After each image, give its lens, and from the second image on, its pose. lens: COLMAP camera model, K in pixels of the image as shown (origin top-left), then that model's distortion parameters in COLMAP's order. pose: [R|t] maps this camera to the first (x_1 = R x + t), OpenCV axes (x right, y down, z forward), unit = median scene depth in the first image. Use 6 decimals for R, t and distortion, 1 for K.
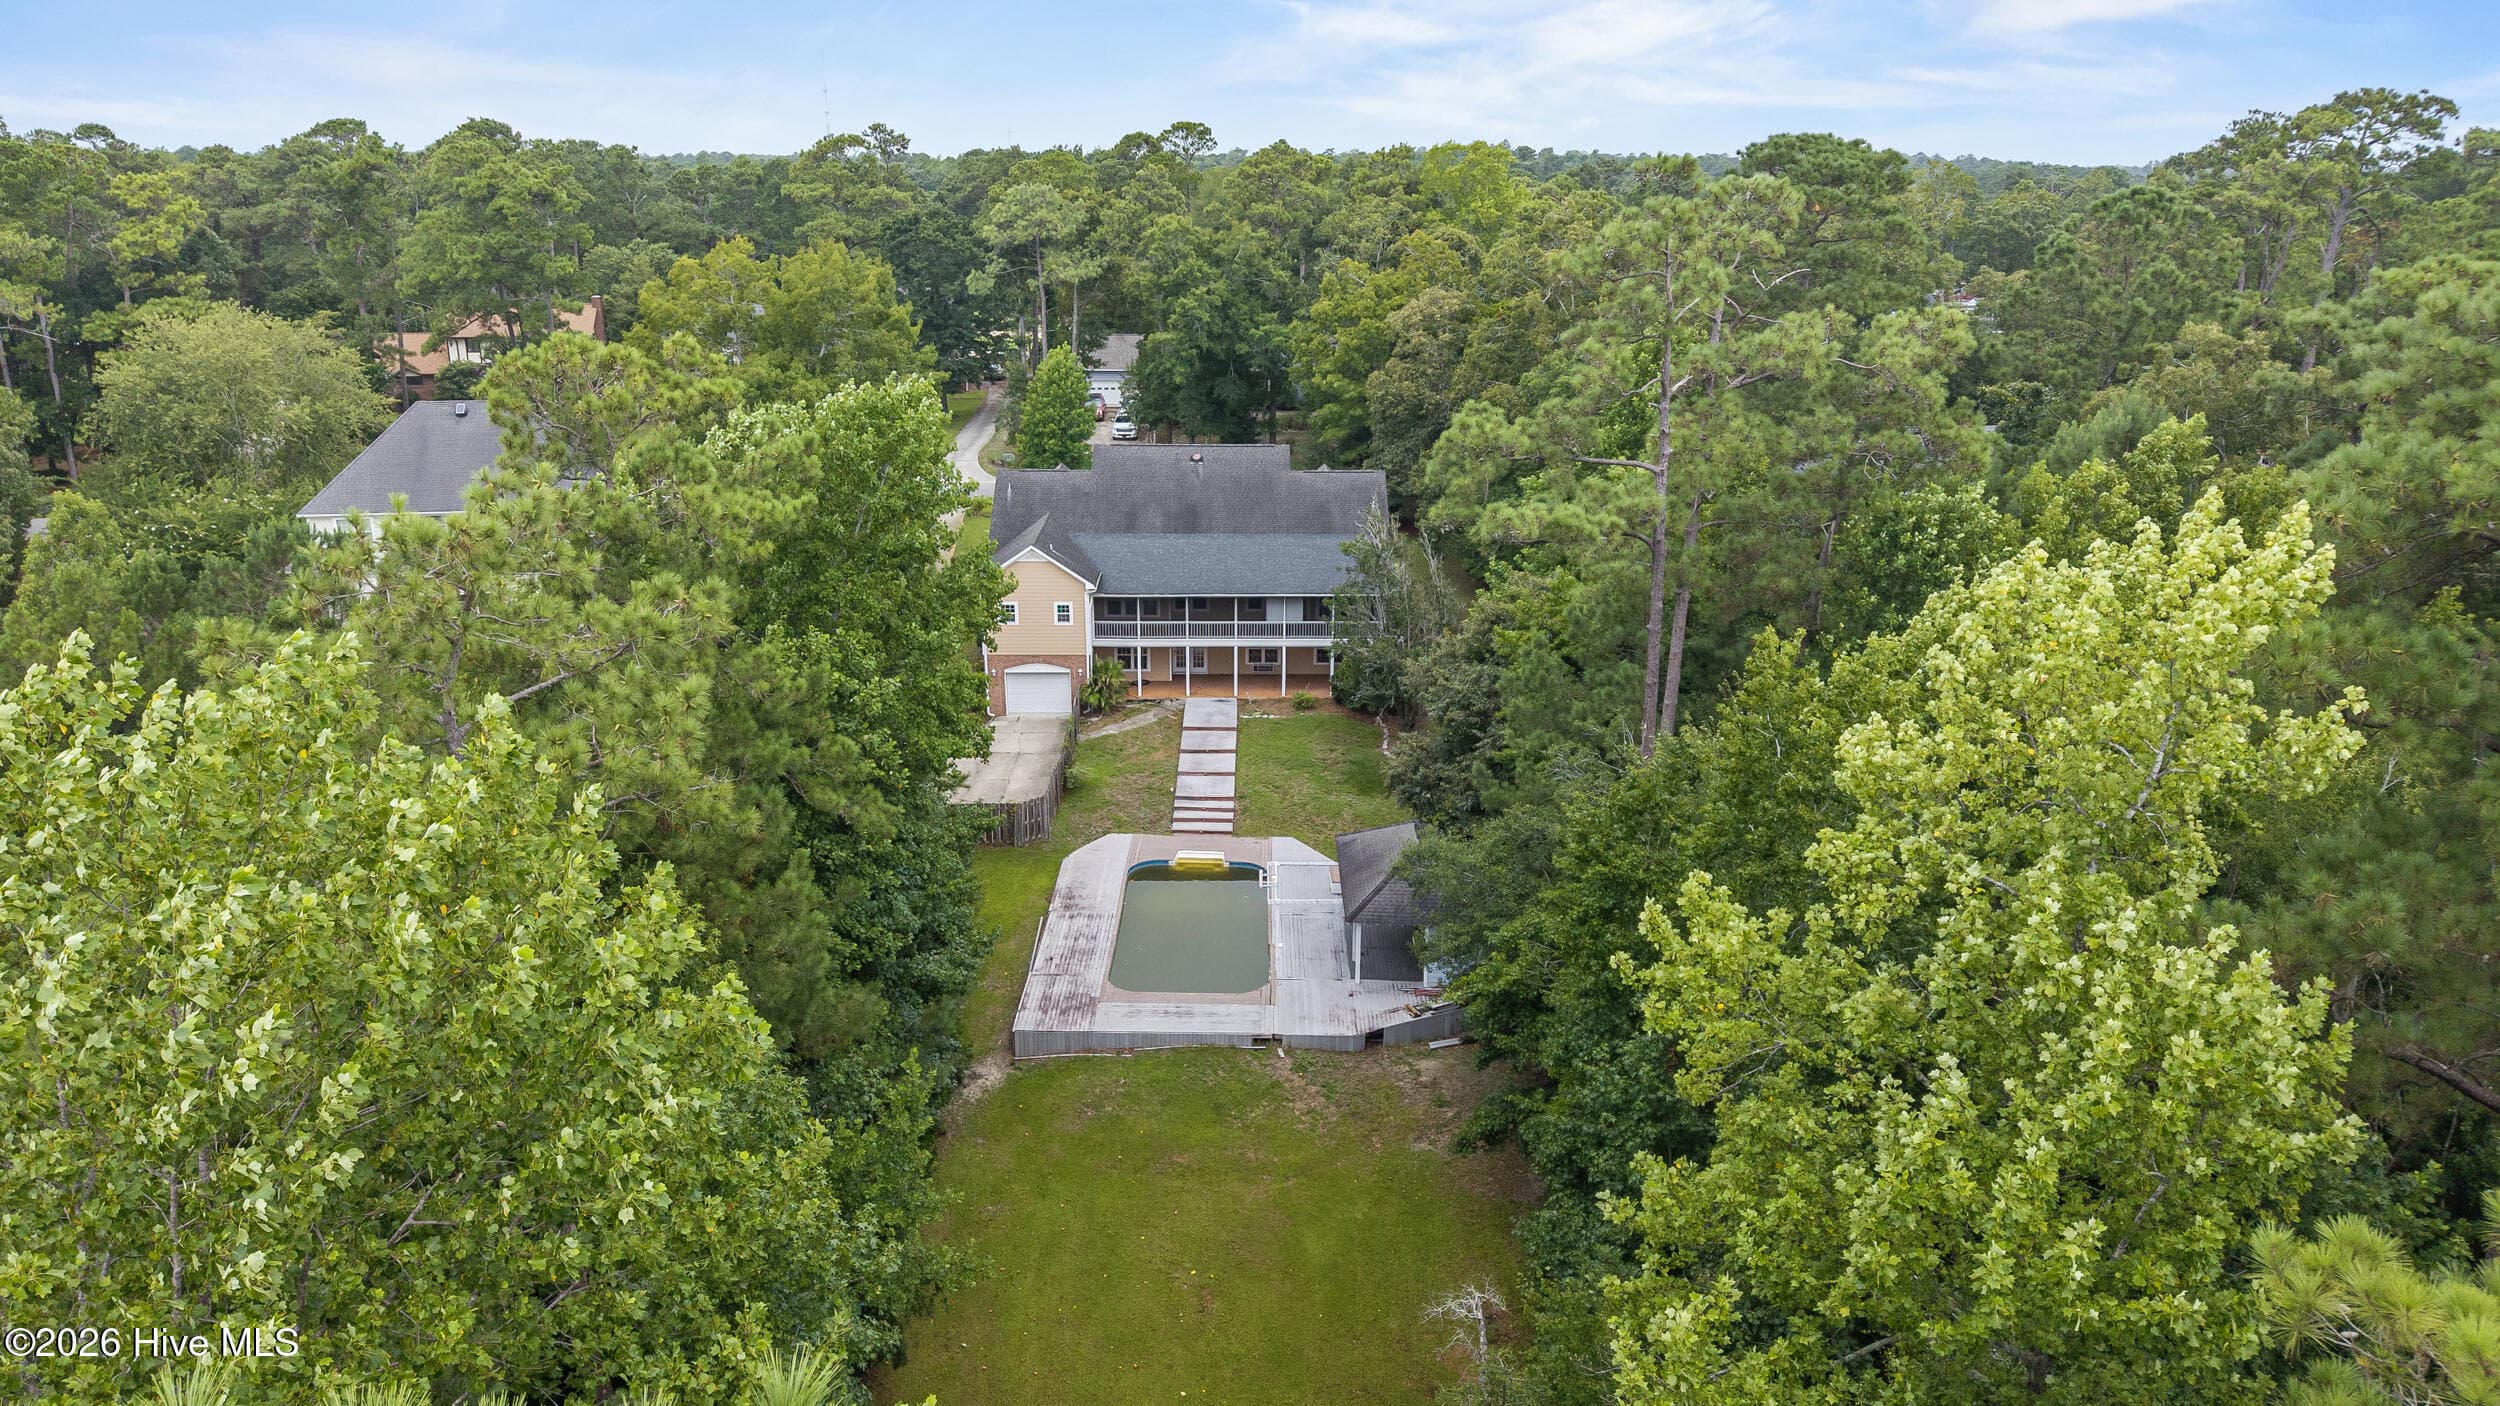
lens RADIAL K [[1694.9, 0, 1250.0], [0, 1694.9, 703.0], [0, 0, 1]] dist [0.036127, -0.001713]
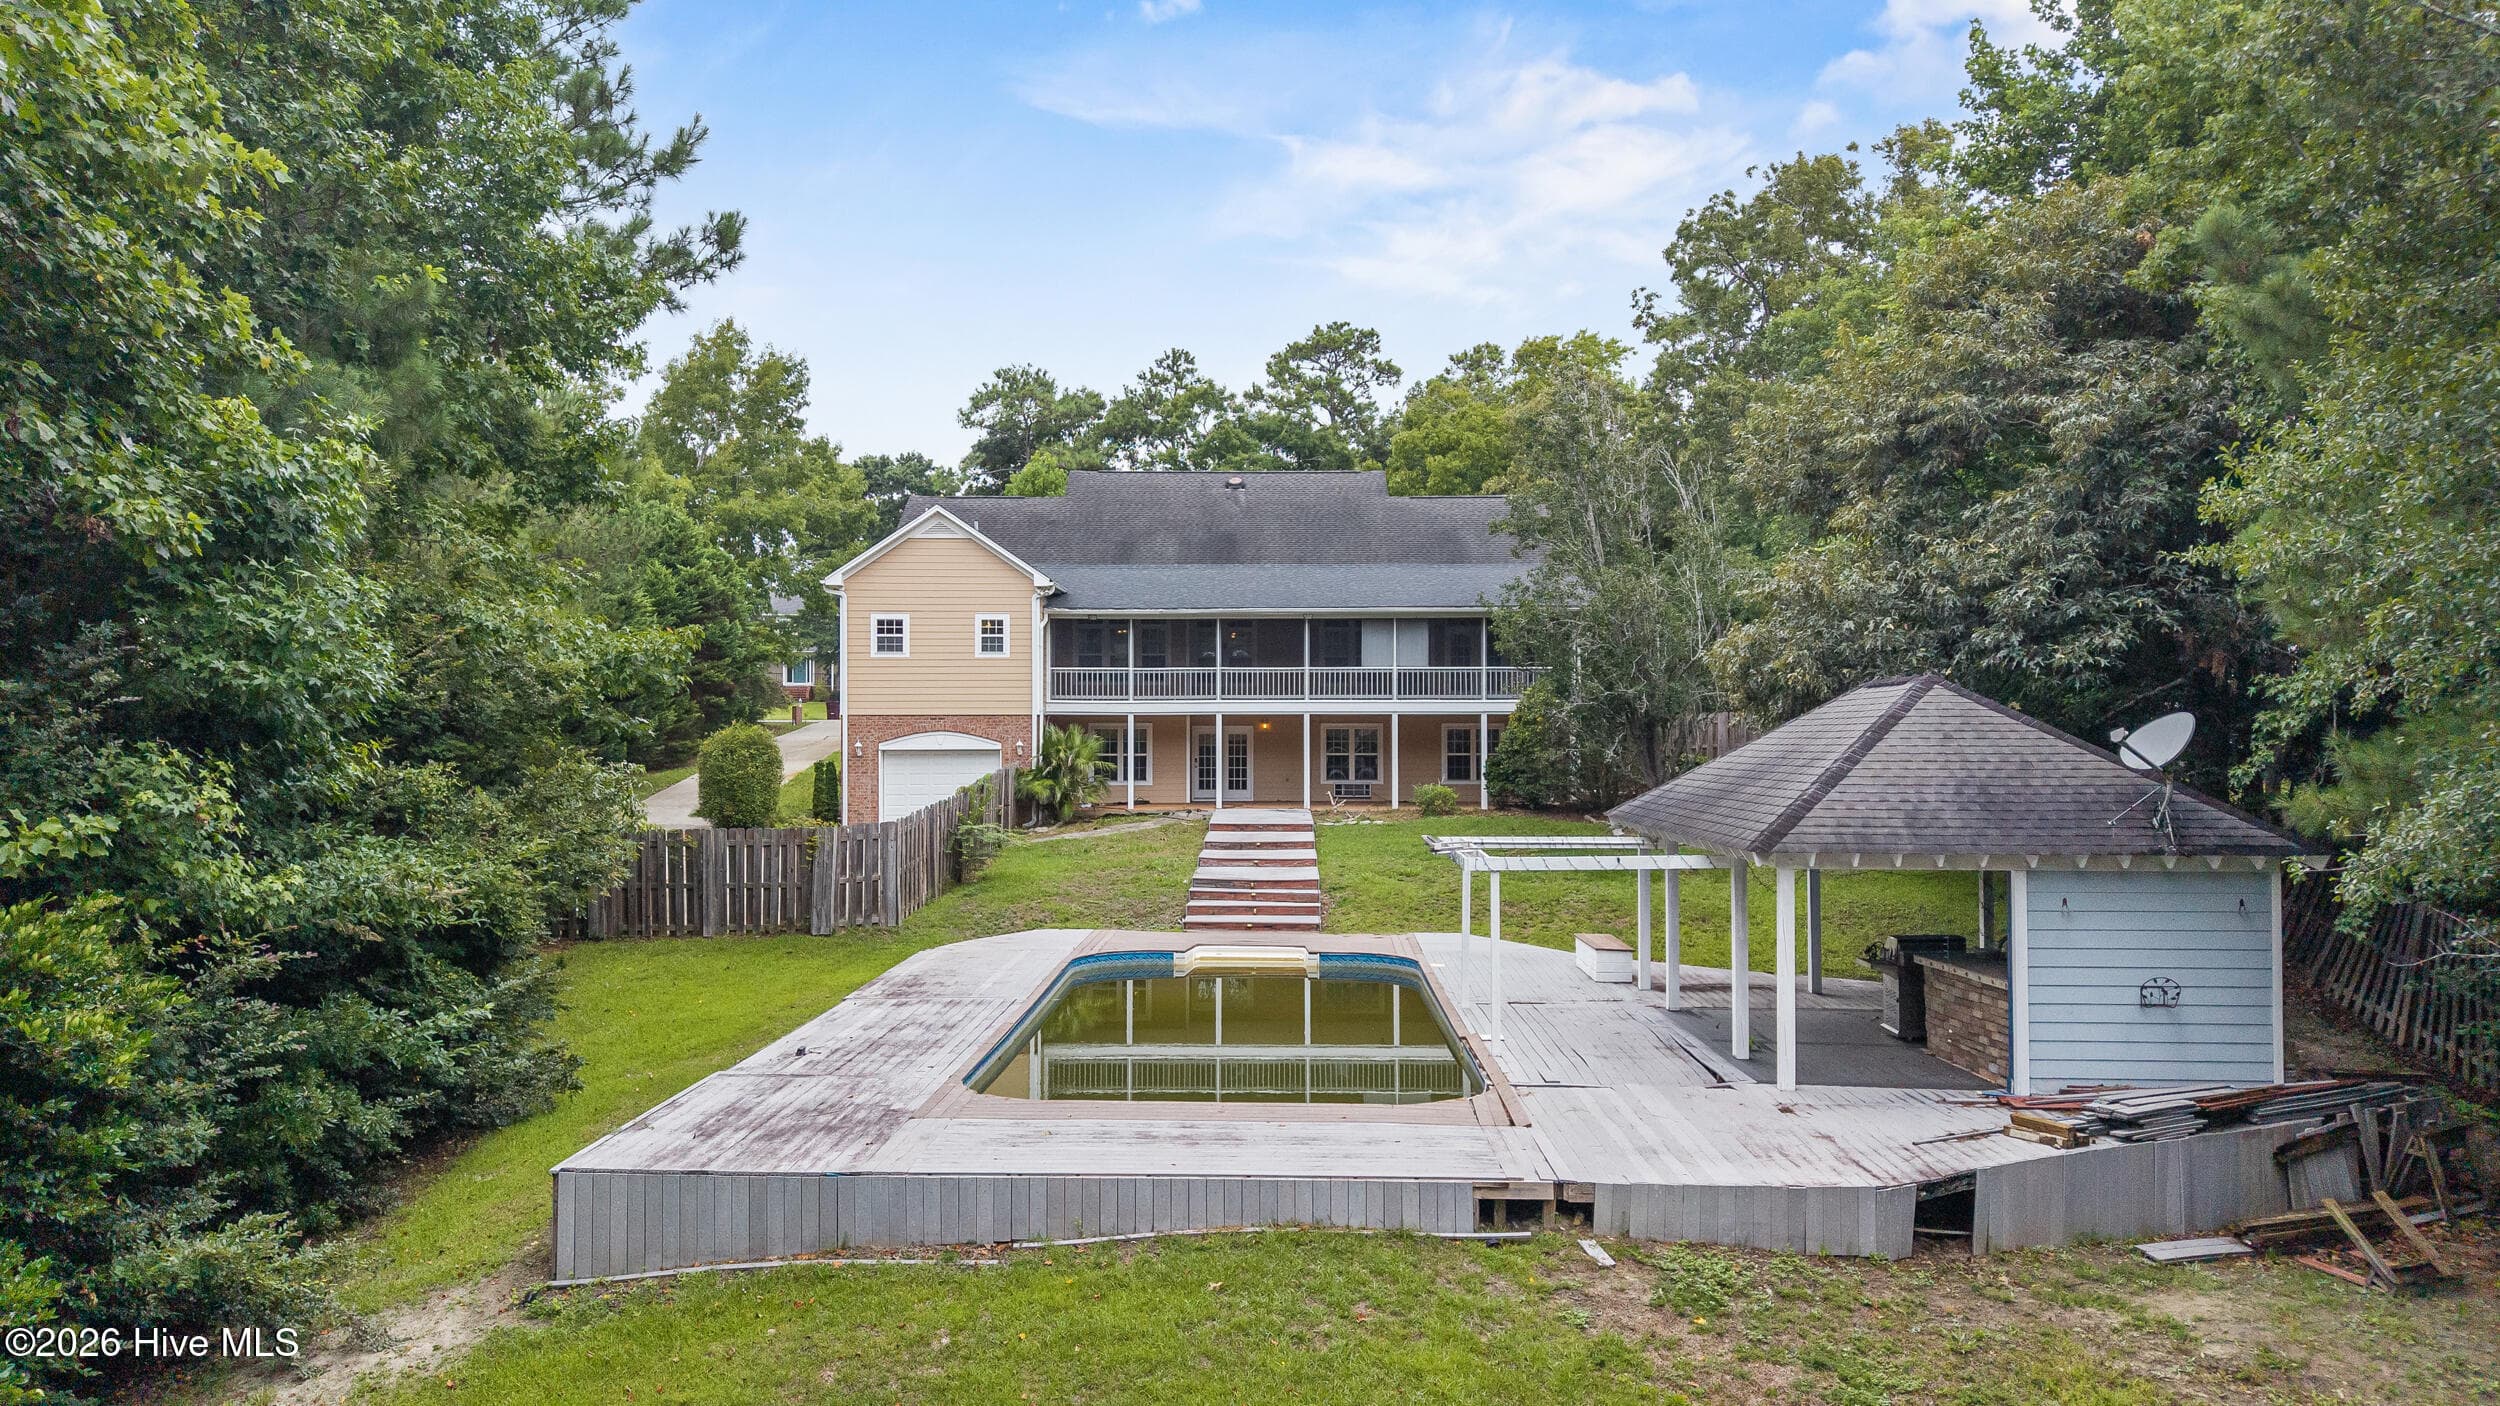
lens RADIAL K [[1694.9, 0, 1250.0], [0, 1694.9, 703.0], [0, 0, 1]] dist [0.036127, -0.001713]
pose [[0.999903, 0.002926, -0.013629, -0.019371], [-0.007059, 0.949381, -0.314047, 0.136996], [0.012020, 0.314113, 0.949310, 0.483795]]
